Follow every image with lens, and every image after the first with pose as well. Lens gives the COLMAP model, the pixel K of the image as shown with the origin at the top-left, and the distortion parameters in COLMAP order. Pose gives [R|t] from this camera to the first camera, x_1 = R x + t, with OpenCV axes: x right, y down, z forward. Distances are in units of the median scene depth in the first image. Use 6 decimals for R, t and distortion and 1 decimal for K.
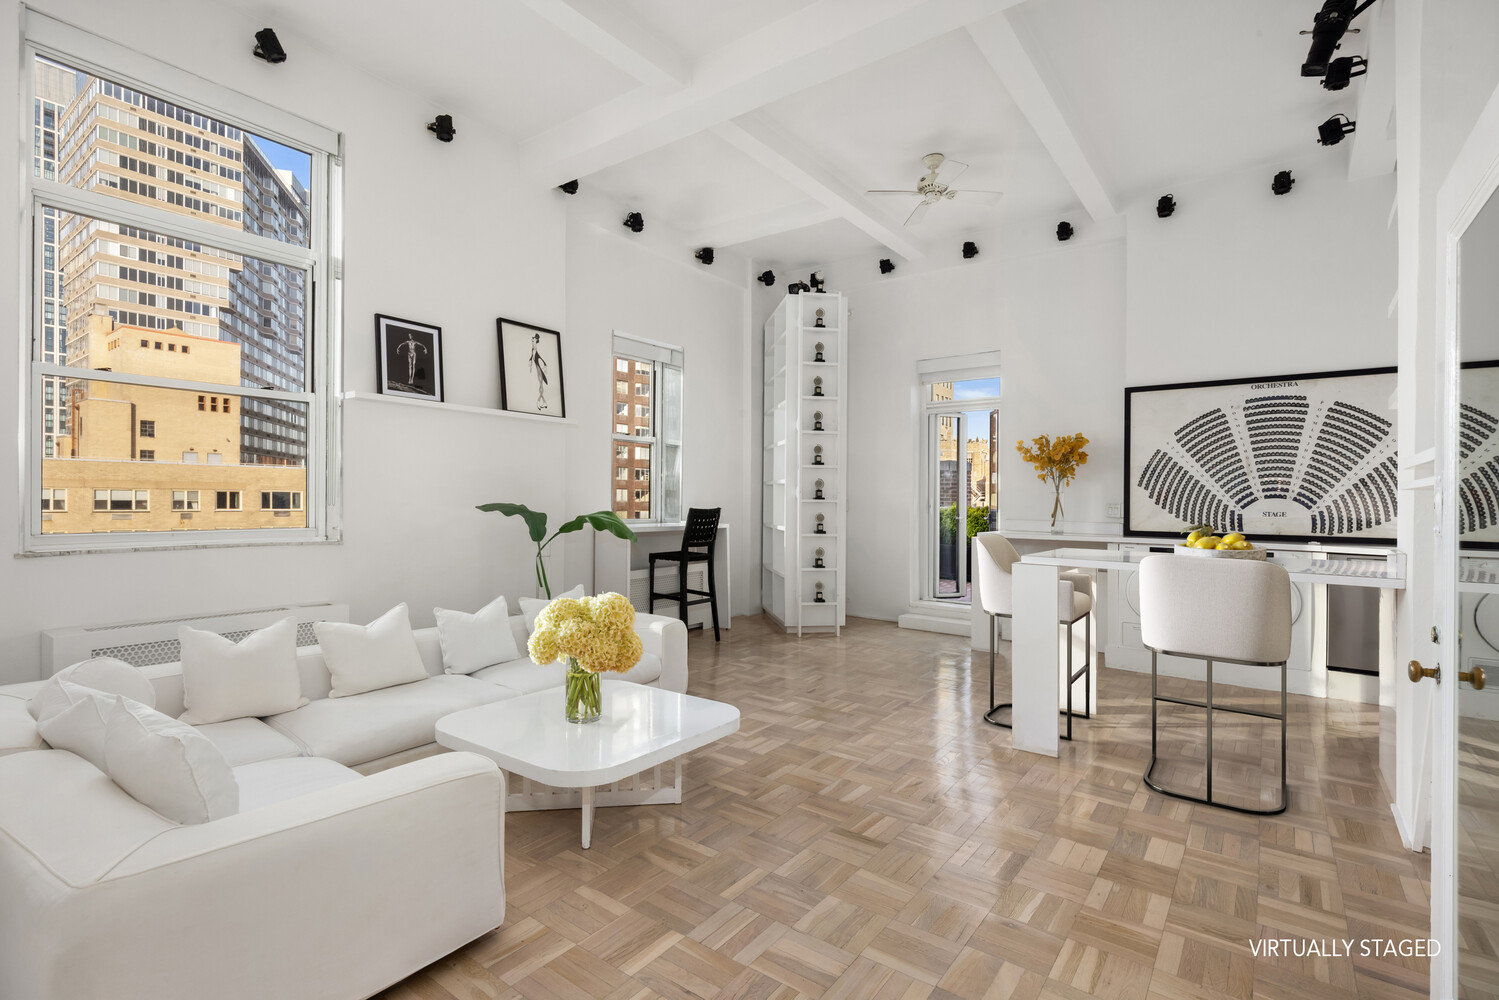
lens RADIAL K [[702.4, 0, 758.9], [0, 702.4, 515.1], [0, 0, 1]] dist [0.002675, -0.000525]
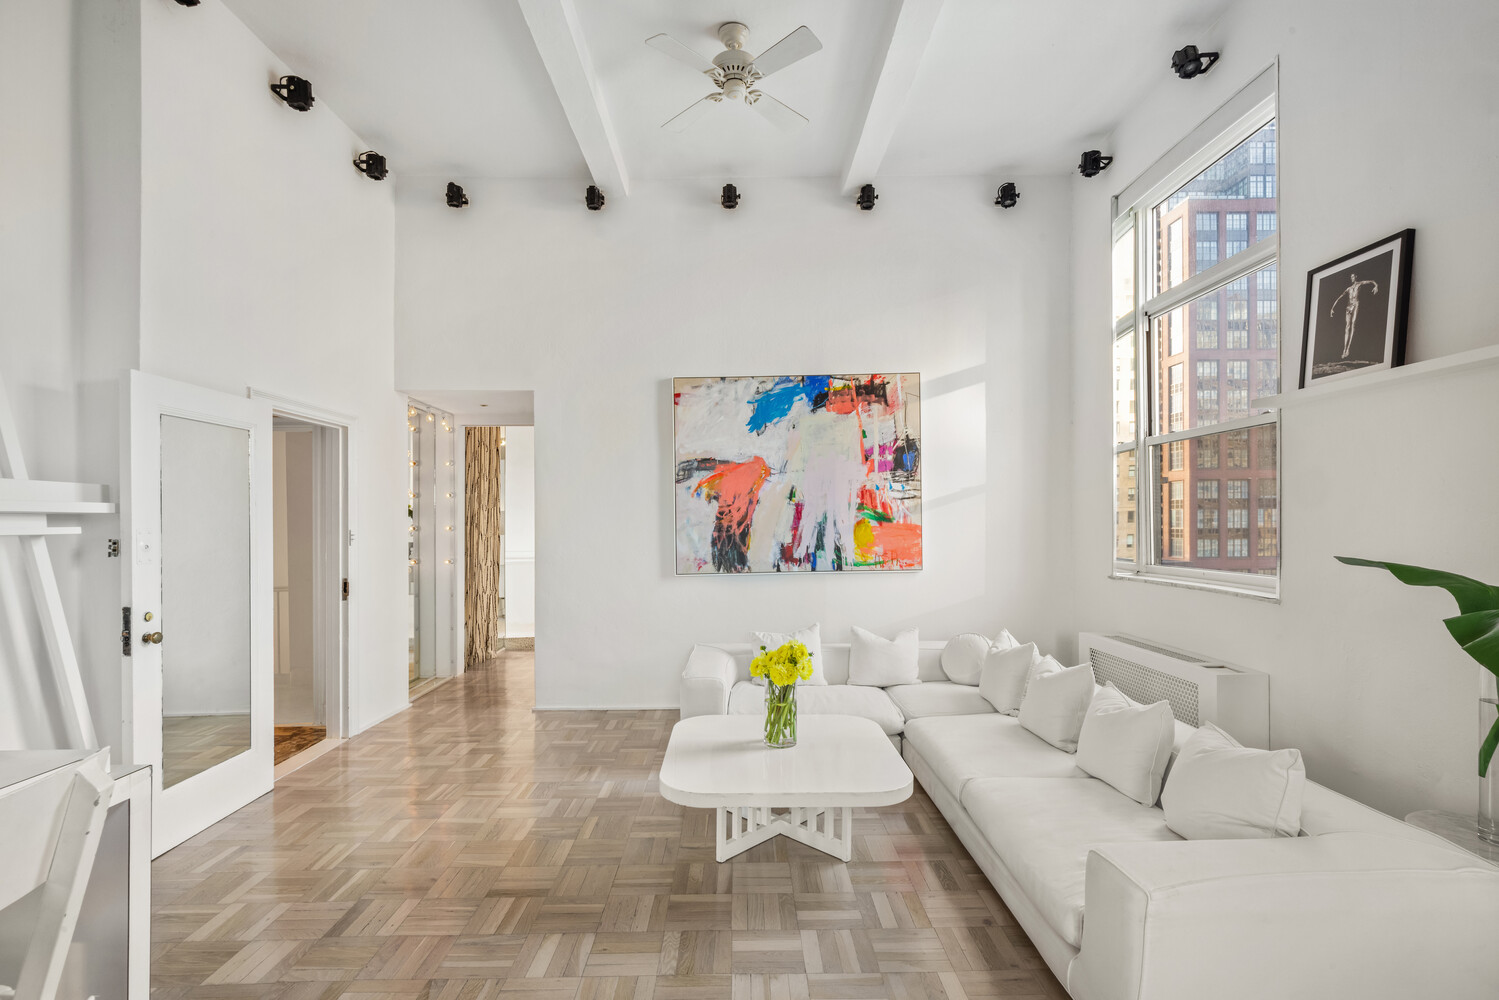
lens RADIAL K [[664.3, 0, 749.7], [0, 664.3, 527.1], [0, 0, 1]] dist [0.004465, -0.000115]
pose [[-0.792902, -0.003382, -0.609339, 0.245802], [-0.015789, 0.999763, 0.014995, -0.035716], [0.609144, 0.021510, -0.792768, 1.046326]]
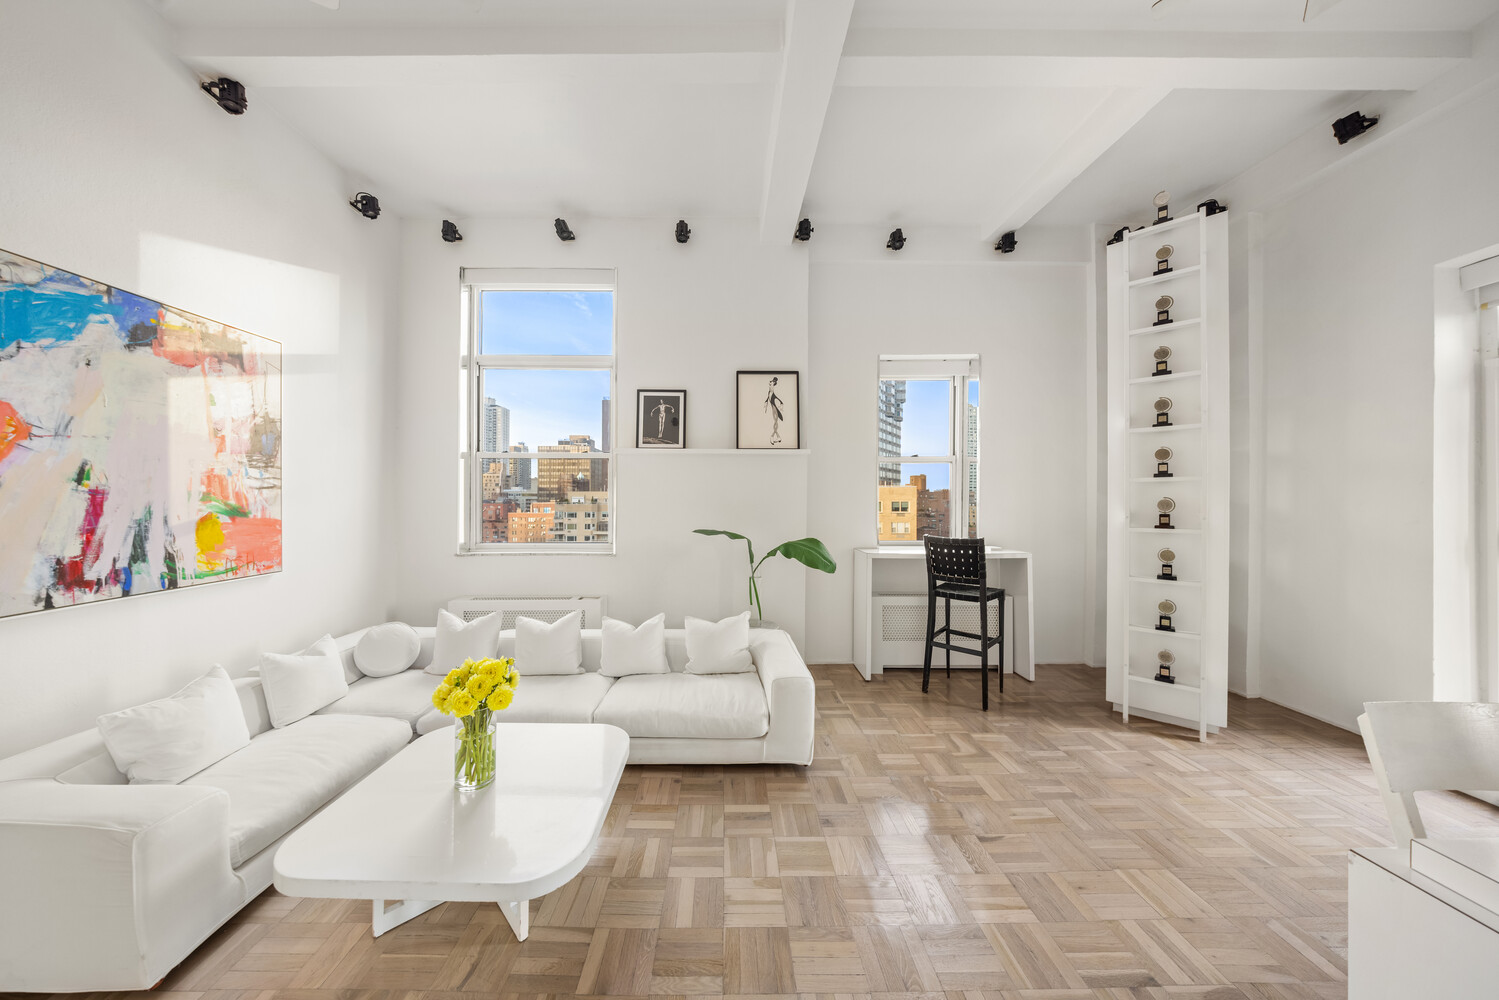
lens RADIAL K [[479.9, 0, 726.6], [0, 479.9, 506.6], [0, 0, 1]] dist [-0.005704, -0.000124]
pose [[0.592086, -0.003825, -0.805866, 0.274324], [-0.011357, 0.999850, -0.013090, -0.042966], [0.805795, 0.016902, 0.591953, 0.520632]]
